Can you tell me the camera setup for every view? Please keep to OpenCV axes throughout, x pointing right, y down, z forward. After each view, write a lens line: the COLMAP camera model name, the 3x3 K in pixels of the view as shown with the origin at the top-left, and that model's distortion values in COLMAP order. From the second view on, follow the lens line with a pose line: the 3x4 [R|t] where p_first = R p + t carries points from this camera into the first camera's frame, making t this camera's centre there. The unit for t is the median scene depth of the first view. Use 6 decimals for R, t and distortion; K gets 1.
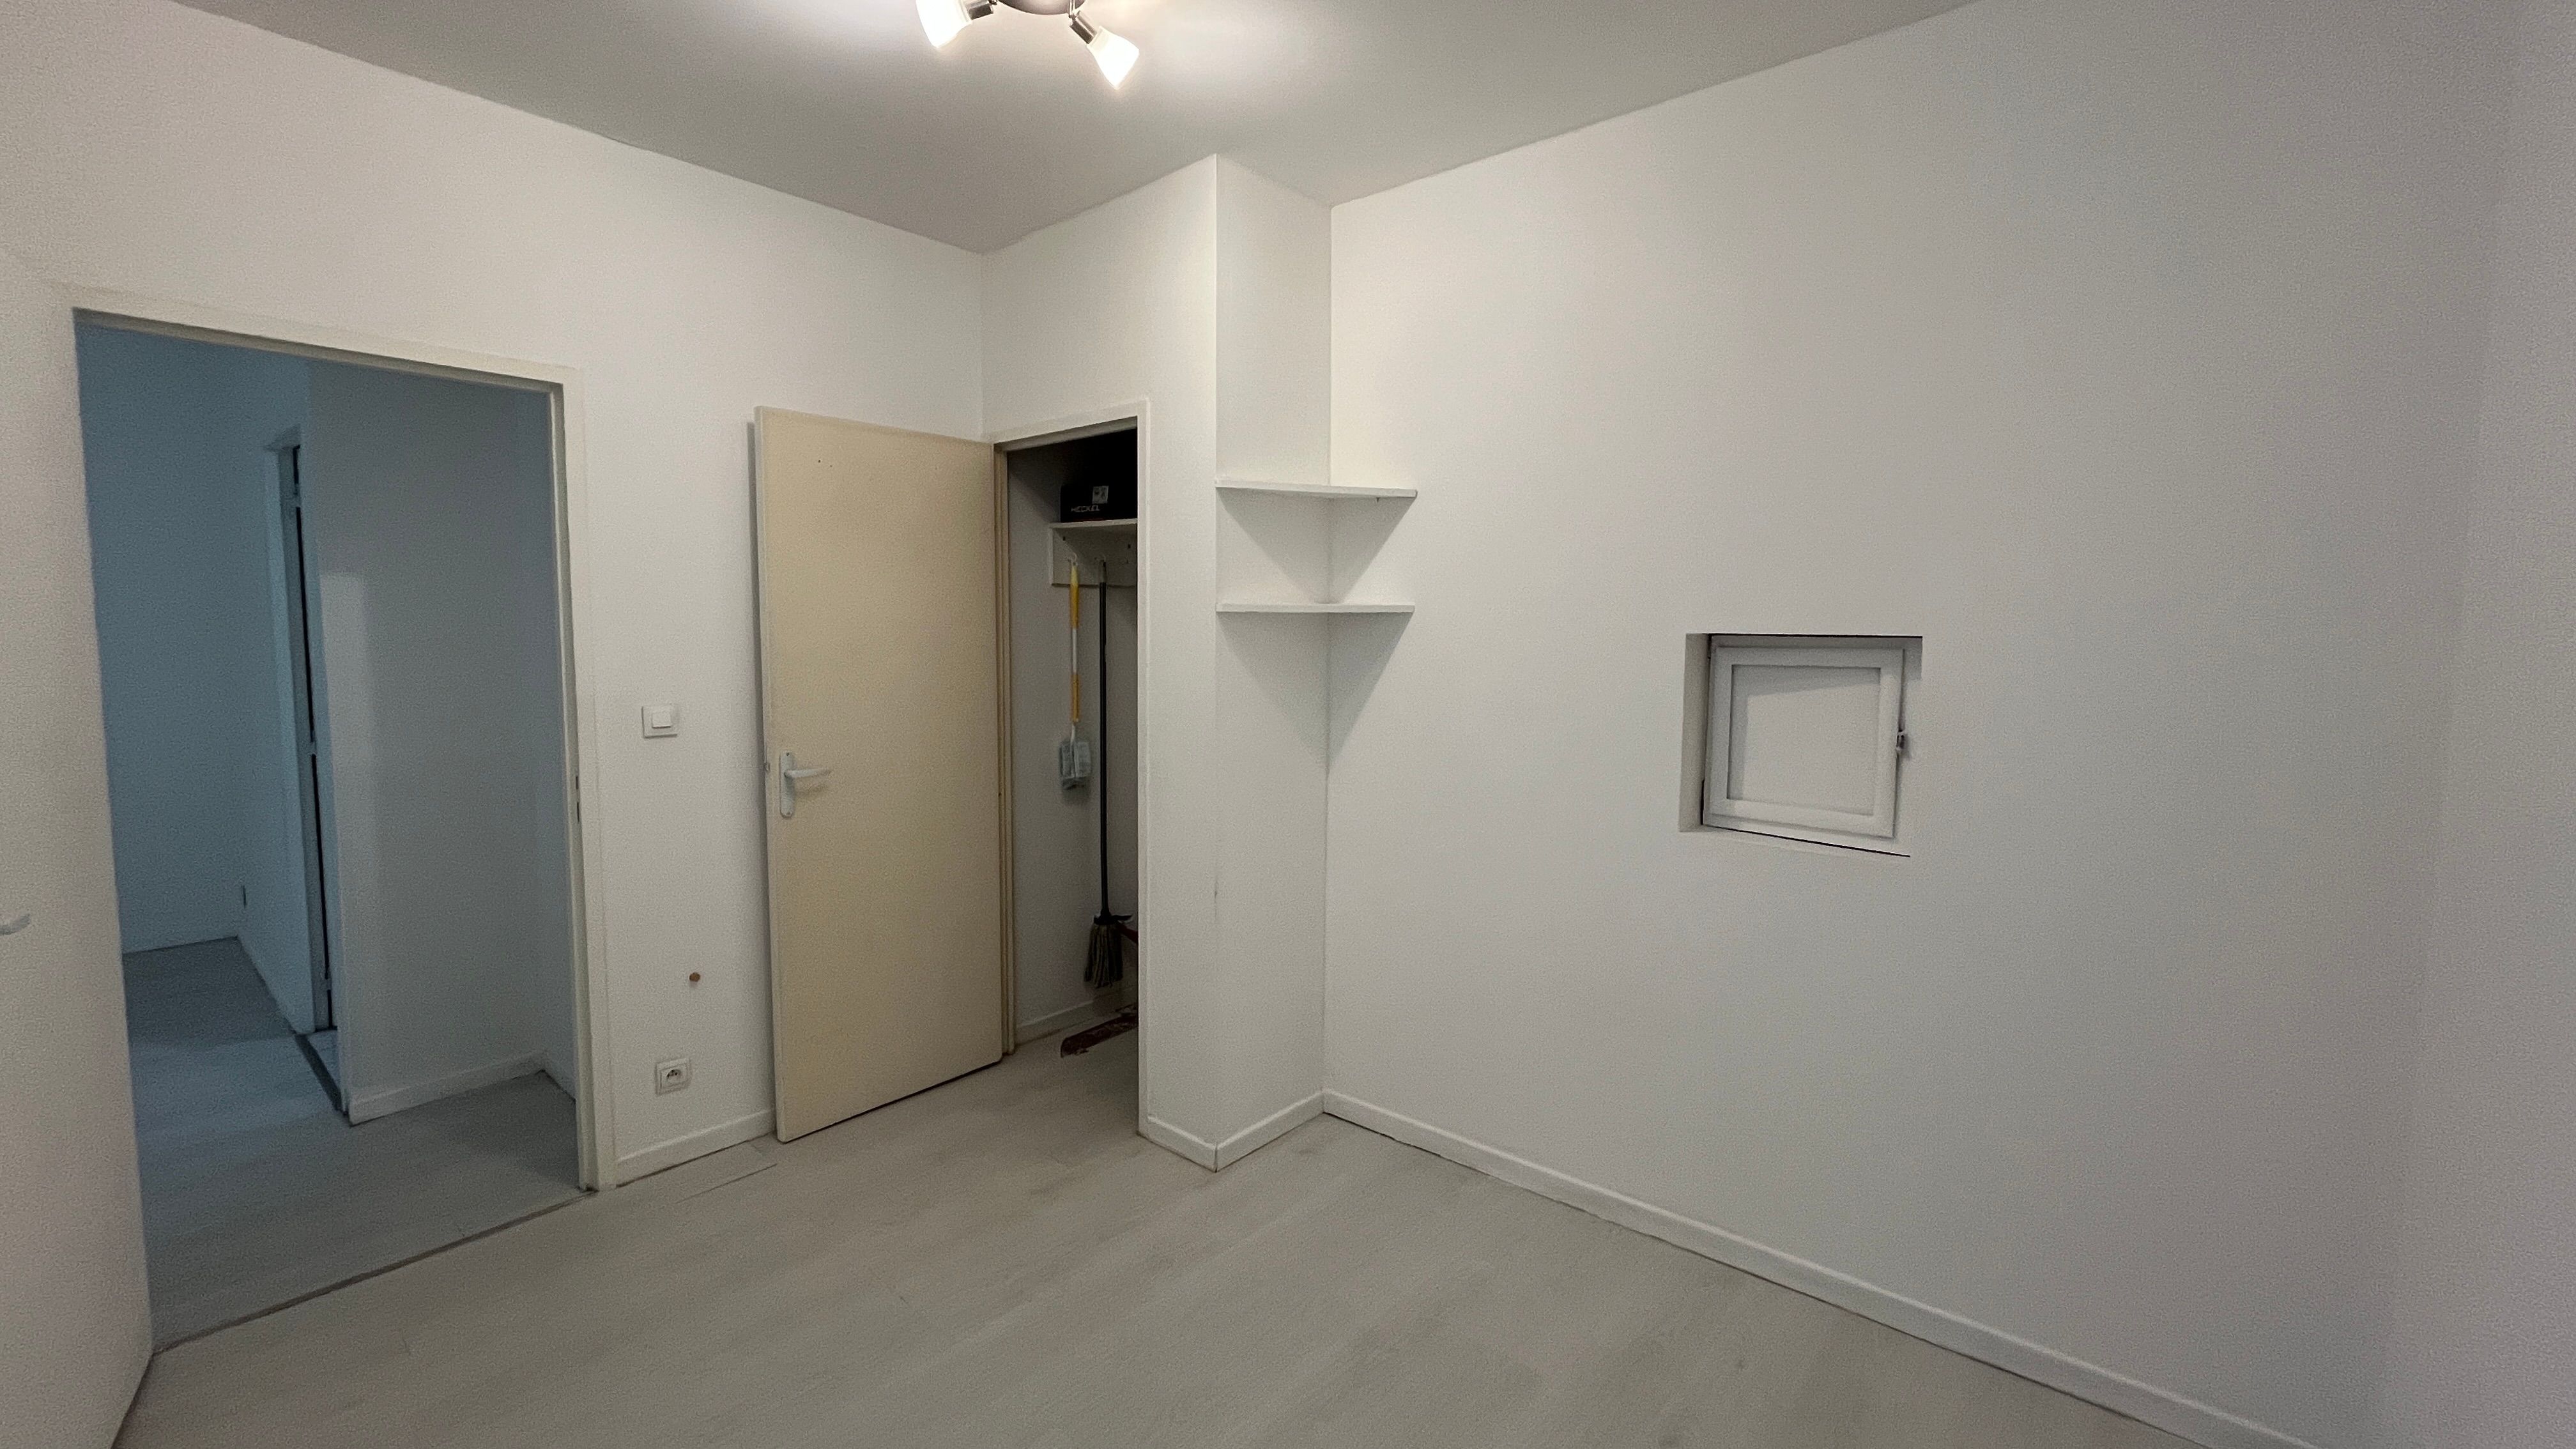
lens RADIAL K [[1031.4, 0, 1277.9], [0, 1031.4, 711.2], [0, 0, 1]] dist [0.001228, -0.000335]
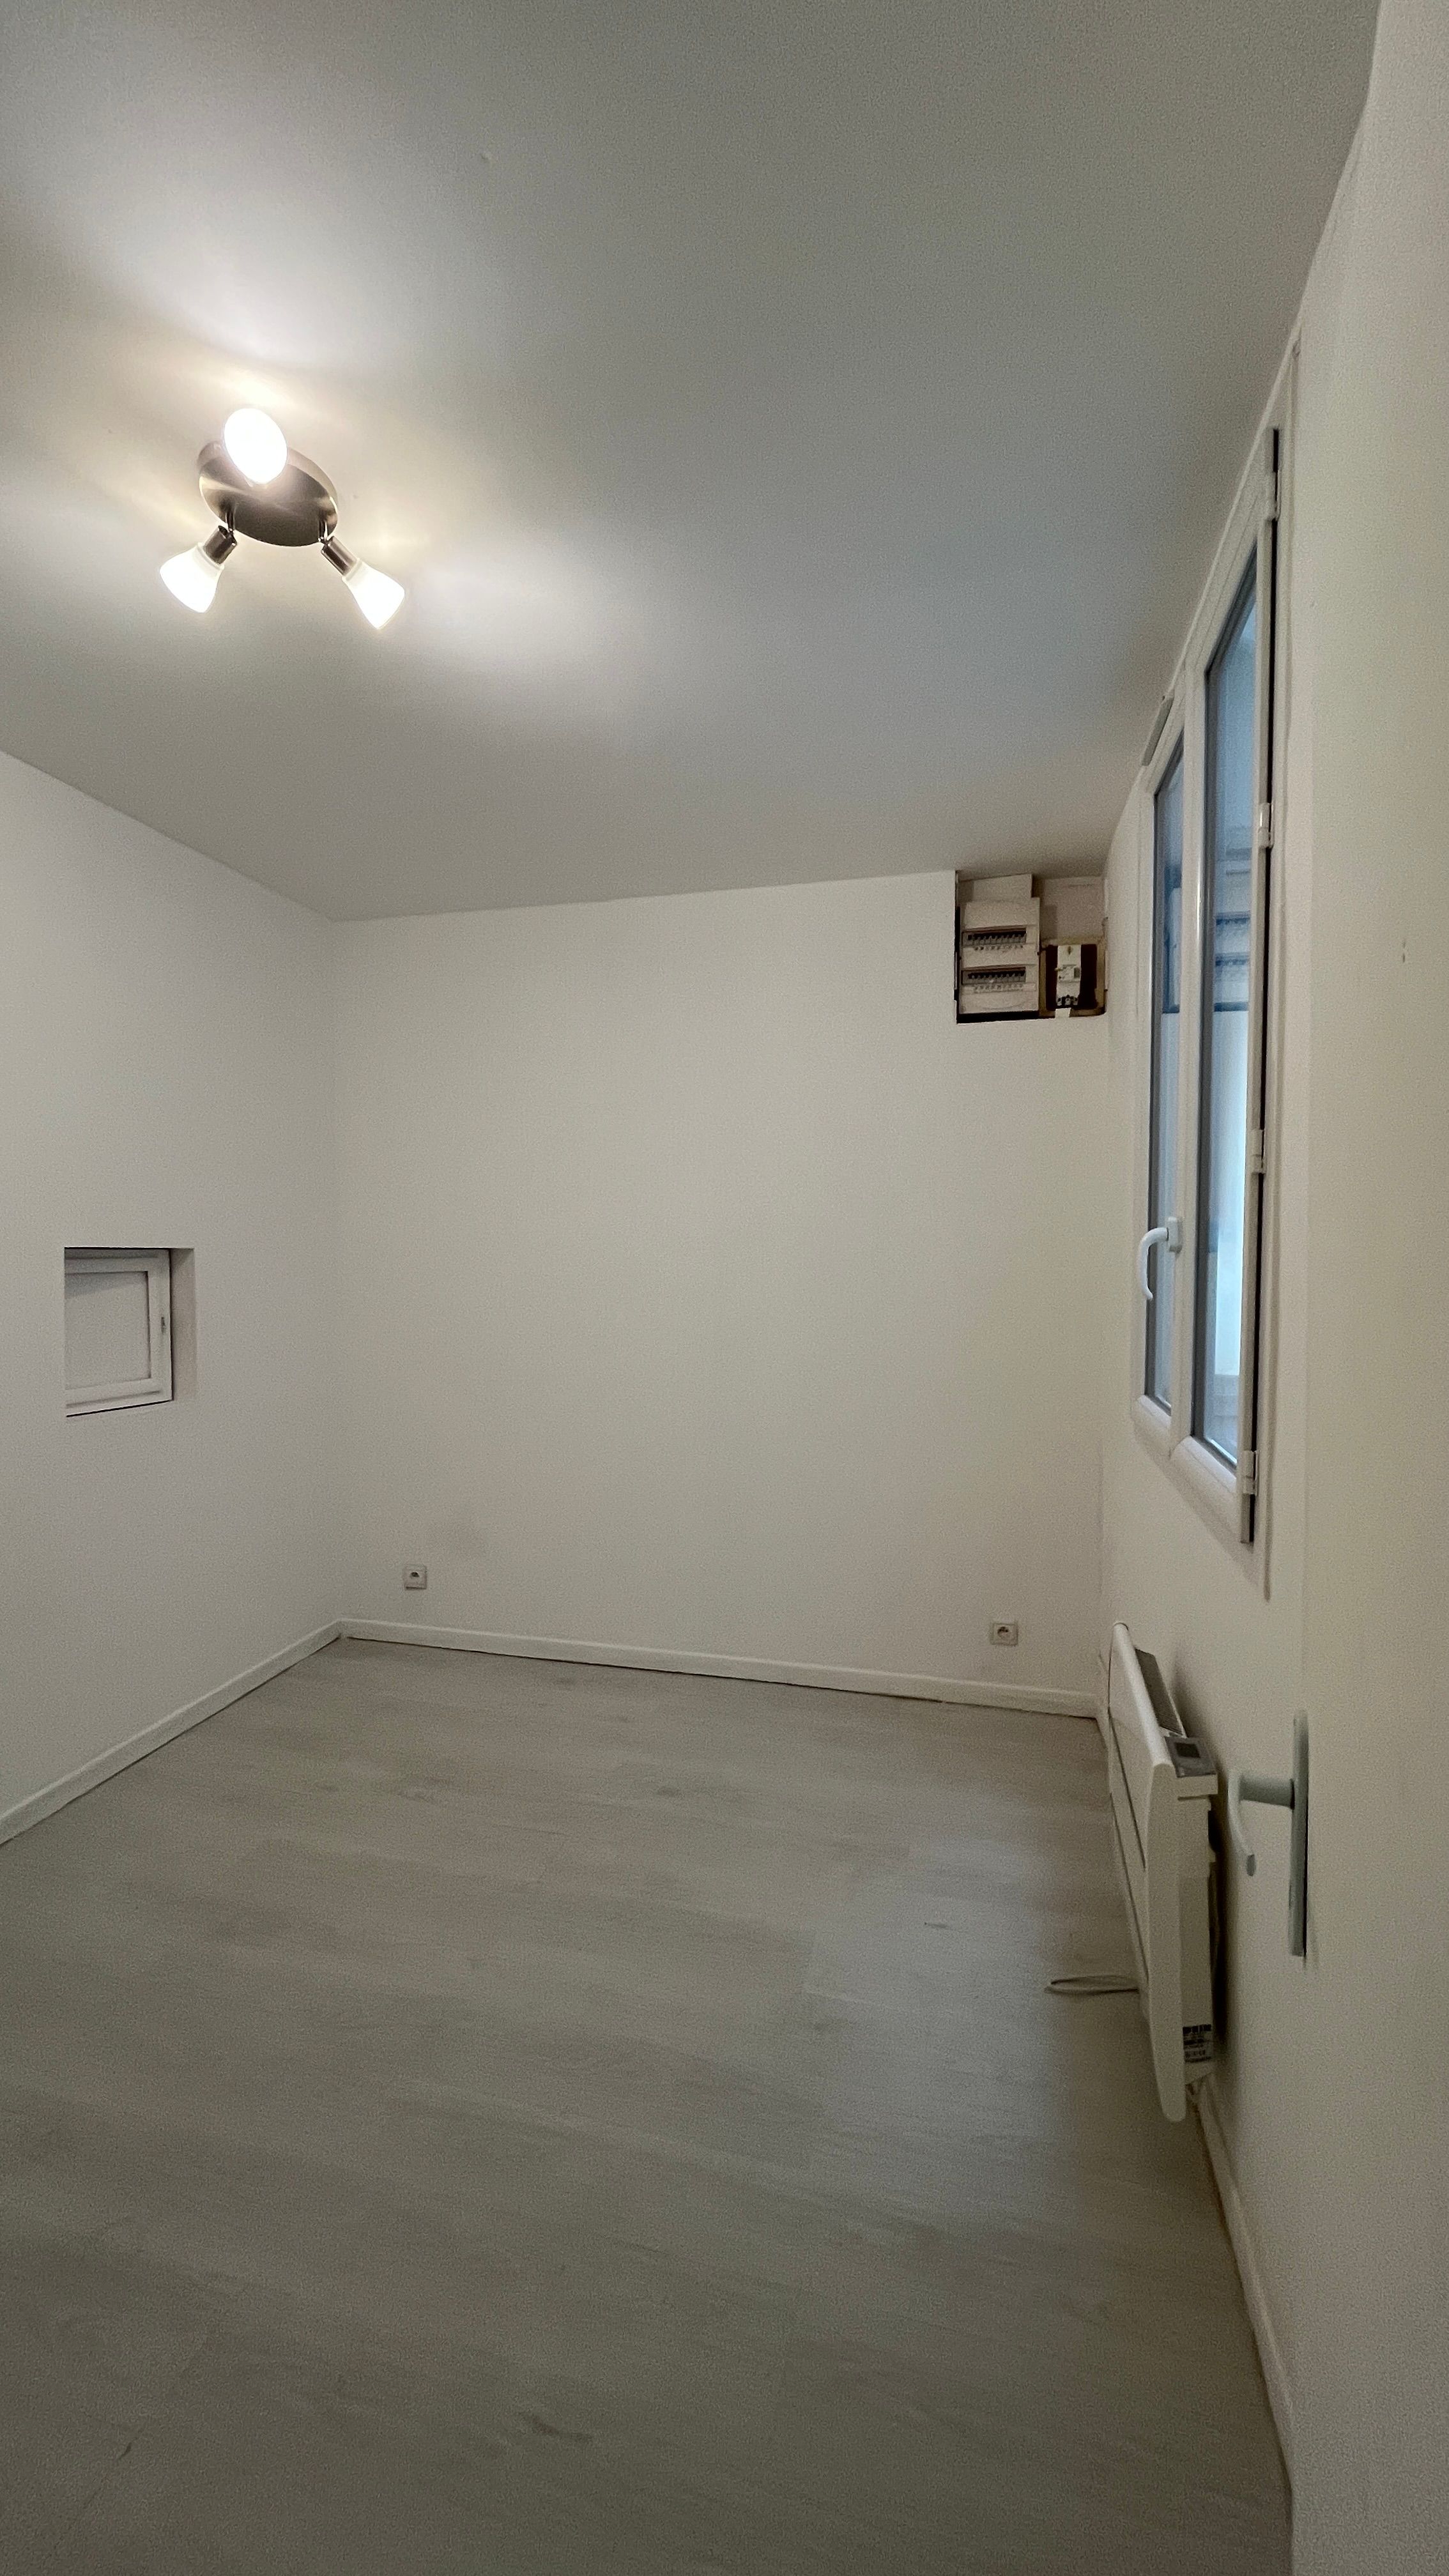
lens RADIAL K [[1019.9, 0, 726.7], [0, 1019.9, 1271.0], [0, 0, 1]] dist [-0.000110, -0.000126]
pose [[-0.439004, -0.032568, 0.897895, -0.985604], [0.060464, 0.996007, 0.065689, -0.085958], [-0.896449, 0.083128, -0.435281, 0.890707]]
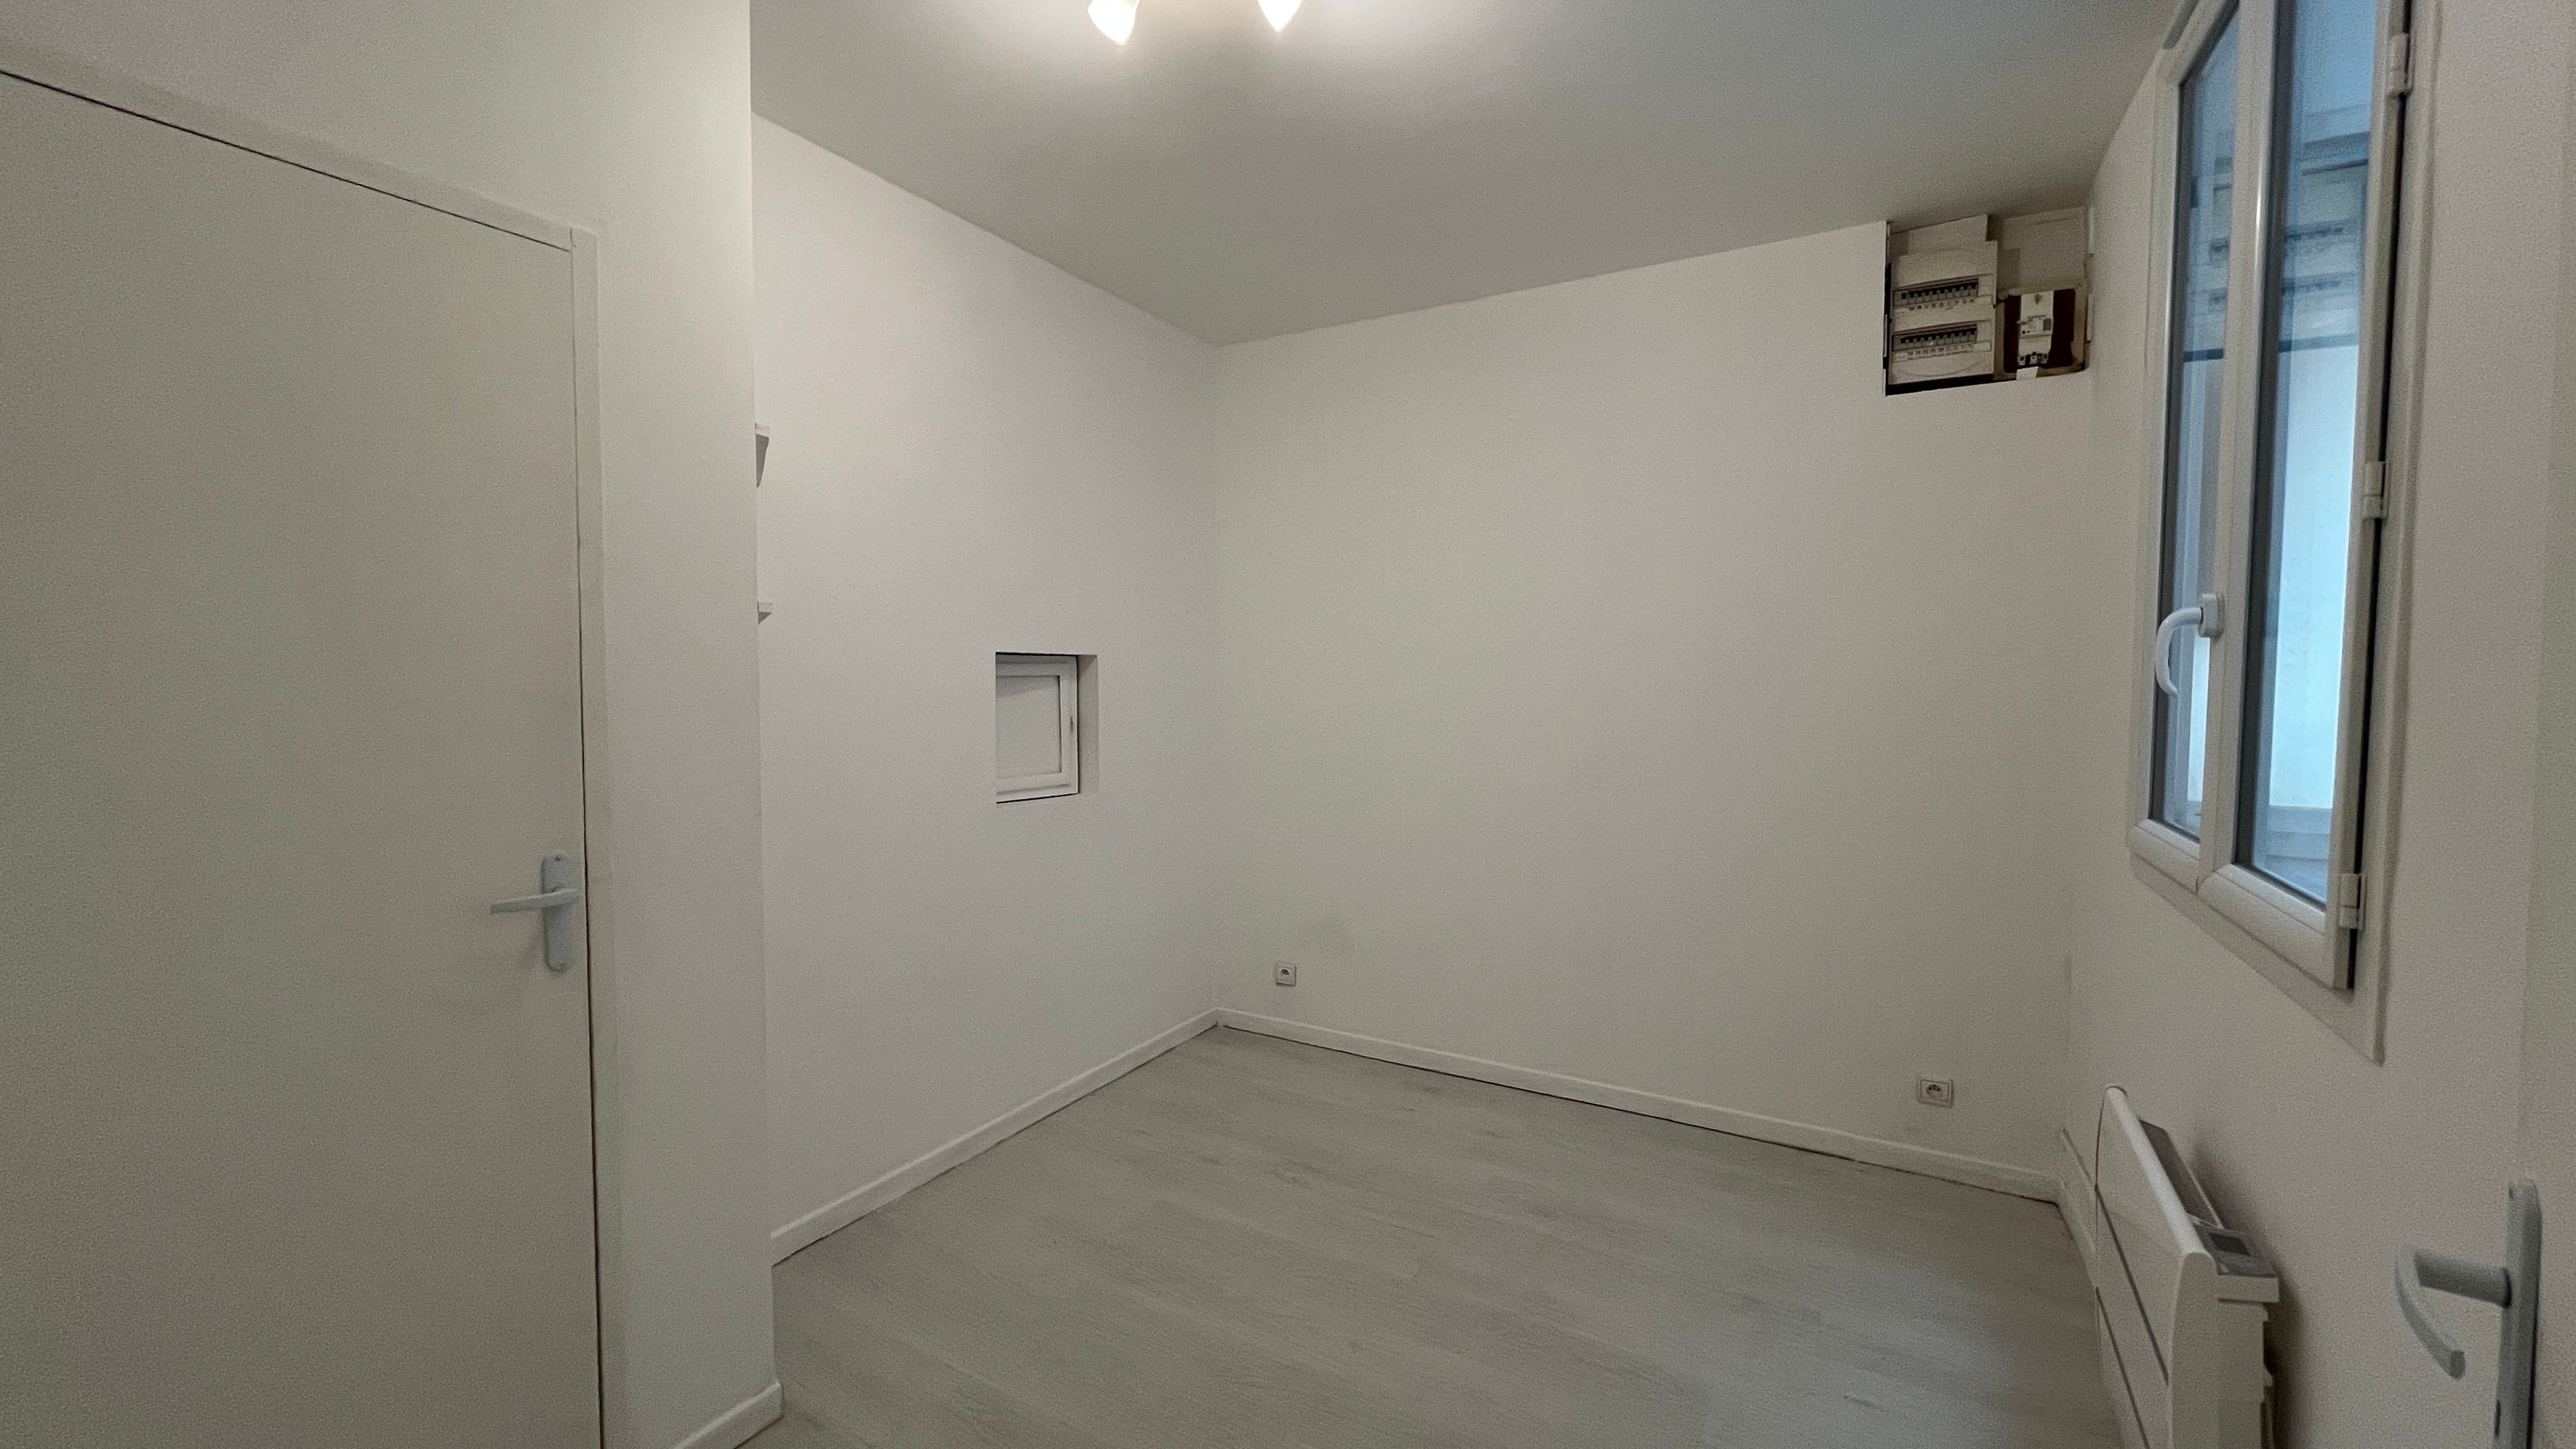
lens RADIAL K [[1019.9, 0, 1278.4], [0, 1019.9, 713.1], [0, 0, 1]] dist [-0.000110, -0.000126]
pose [[-0.167956, -0.050588, 0.984496, -0.961347], [0.070526, 0.995507, 0.063185, -0.060021], [-0.983269, 0.080044, -0.163633, 0.924271]]
